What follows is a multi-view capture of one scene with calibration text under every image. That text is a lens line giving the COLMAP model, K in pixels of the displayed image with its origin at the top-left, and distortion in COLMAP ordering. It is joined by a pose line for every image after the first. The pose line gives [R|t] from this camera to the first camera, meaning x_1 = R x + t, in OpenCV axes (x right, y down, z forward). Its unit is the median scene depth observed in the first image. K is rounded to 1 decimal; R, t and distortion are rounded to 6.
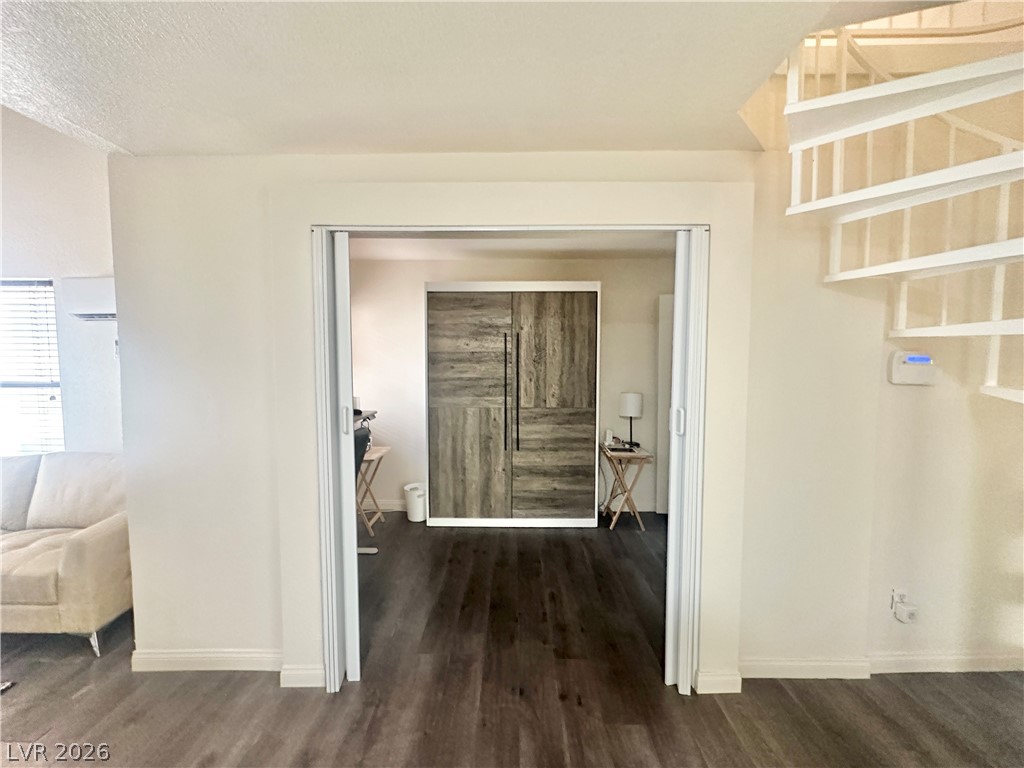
lens RADIAL K [[427.0, 0, 509.2], [0, 427.0, 386.2], [0, 0, 1]] dist [-0.001131, 0.000127]
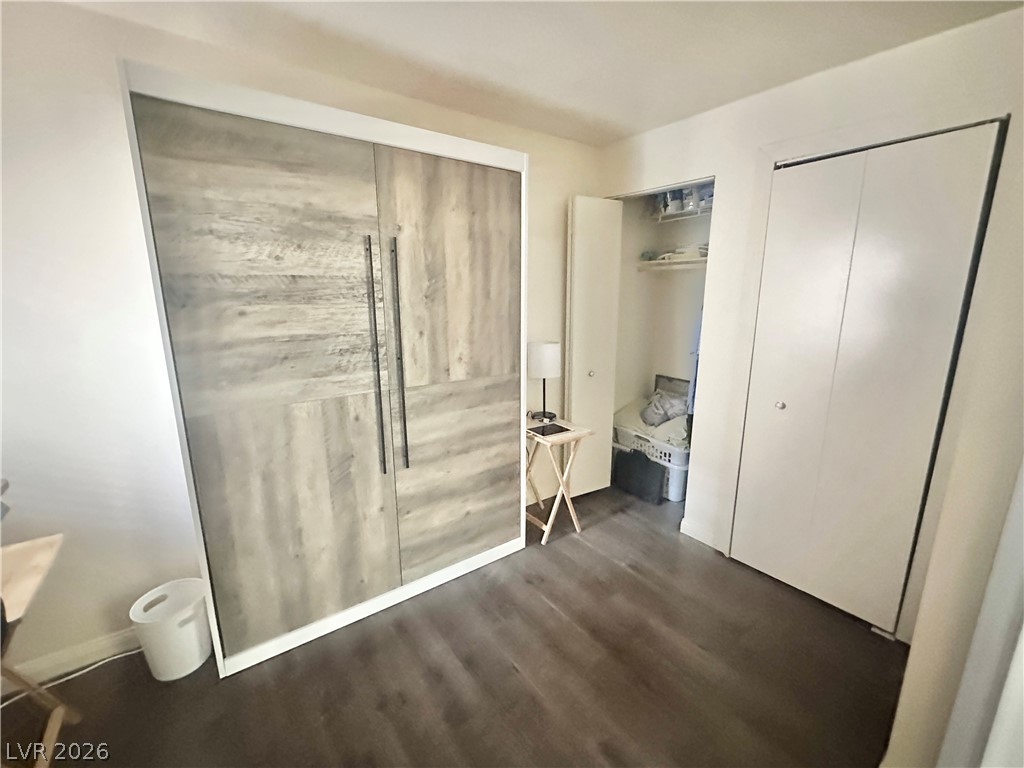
lens RADIAL K [[427.0, 0, 509.2], [0, 427.0, 386.2], [0, 0, 1]] dist [-0.001131, 0.000127]
pose [[0.798939, -0.130244, 0.587140, -0.180975], [0.043576, 0.986239, 0.159480, -0.030089], [-0.599832, -0.101830, 0.793620, 0.520837]]
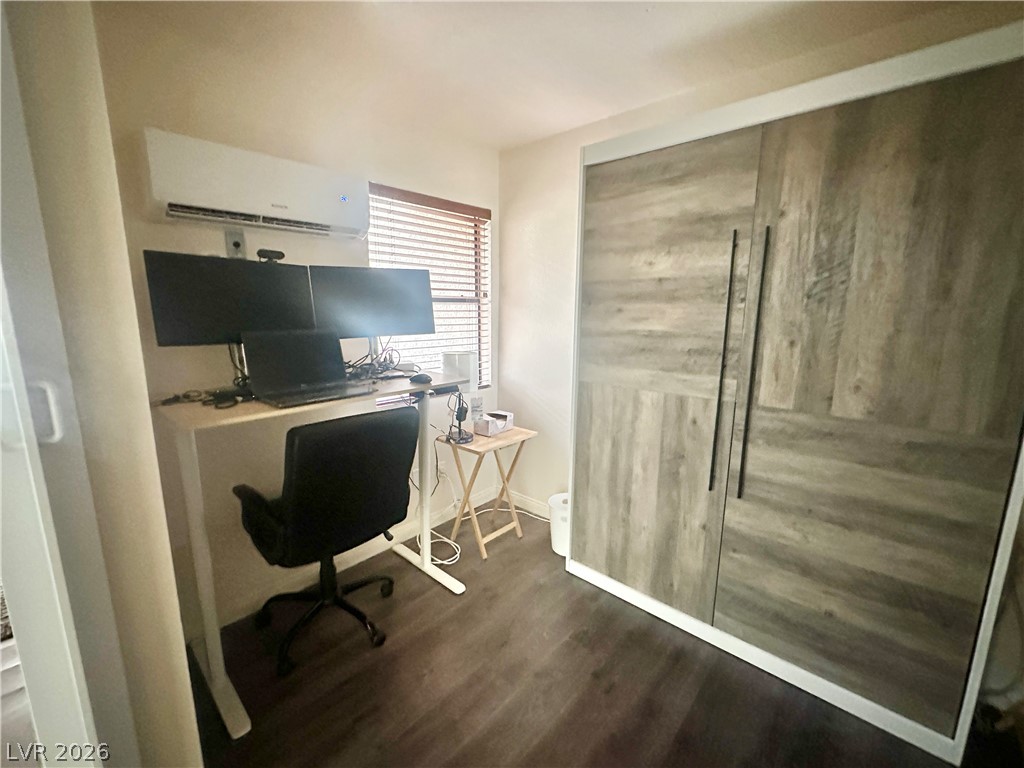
lens RADIAL K [[427.0, 0, 509.2], [0, 427.0, 386.2], [0, 0, 1]] dist [-0.001131, 0.000127]
pose [[0.748132, 0.124707, -0.651726, 0.120144], [-0.051316, 0.990113, 0.130550, -0.013760], [0.661562, -0.064225, 0.747135, 0.519034]]
